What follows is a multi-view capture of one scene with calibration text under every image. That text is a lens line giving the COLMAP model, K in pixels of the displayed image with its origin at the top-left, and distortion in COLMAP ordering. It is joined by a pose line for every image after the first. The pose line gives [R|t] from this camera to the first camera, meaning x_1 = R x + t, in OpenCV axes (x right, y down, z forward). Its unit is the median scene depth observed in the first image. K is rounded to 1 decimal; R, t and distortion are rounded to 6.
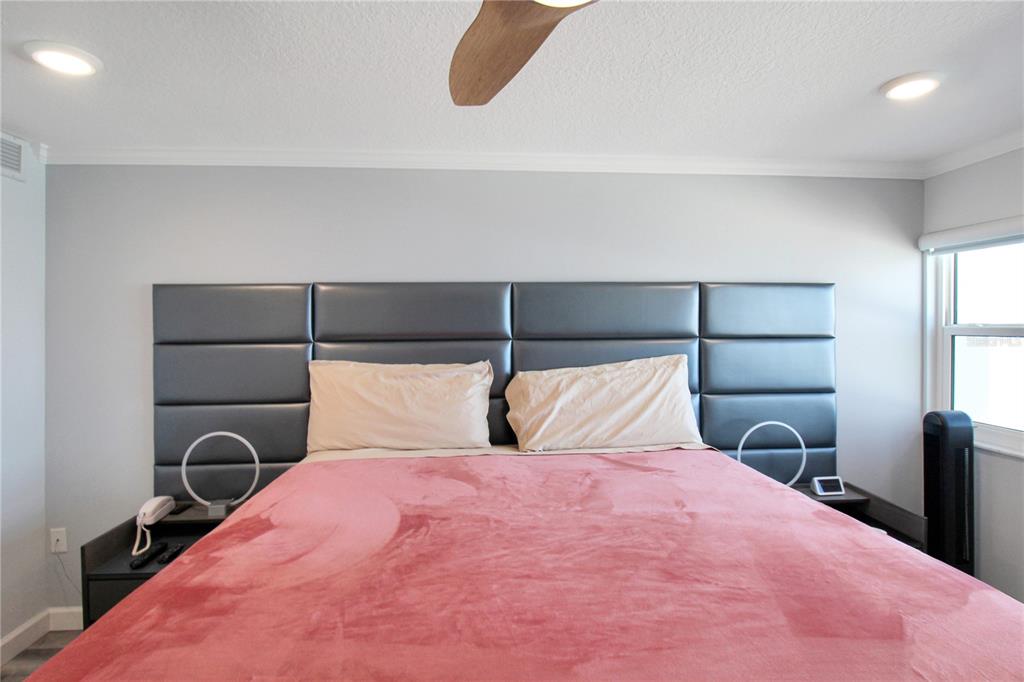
lens RADIAL K [[494.9, 0, 514.1], [0, 494.9, 336.1], [0, 0, 1]] dist [-0.015578, 0.000597]
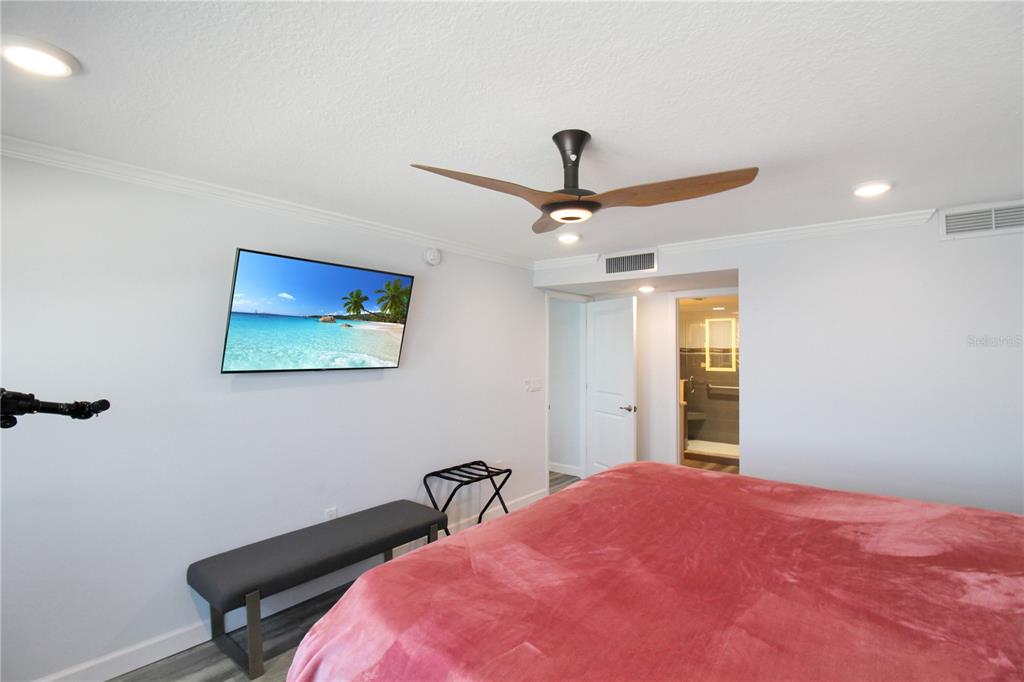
lens RADIAL K [[494.9, 0, 514.9], [0, 494.9, 337.2], [0, 0, 1]] dist [-0.015578, 0.000597]
pose [[-0.688804, -0.025674, -0.724493, 1.022694], [-0.021438, 0.999657, -0.015043, -0.029504], [0.724630, 0.005170, -0.689118, 1.204894]]
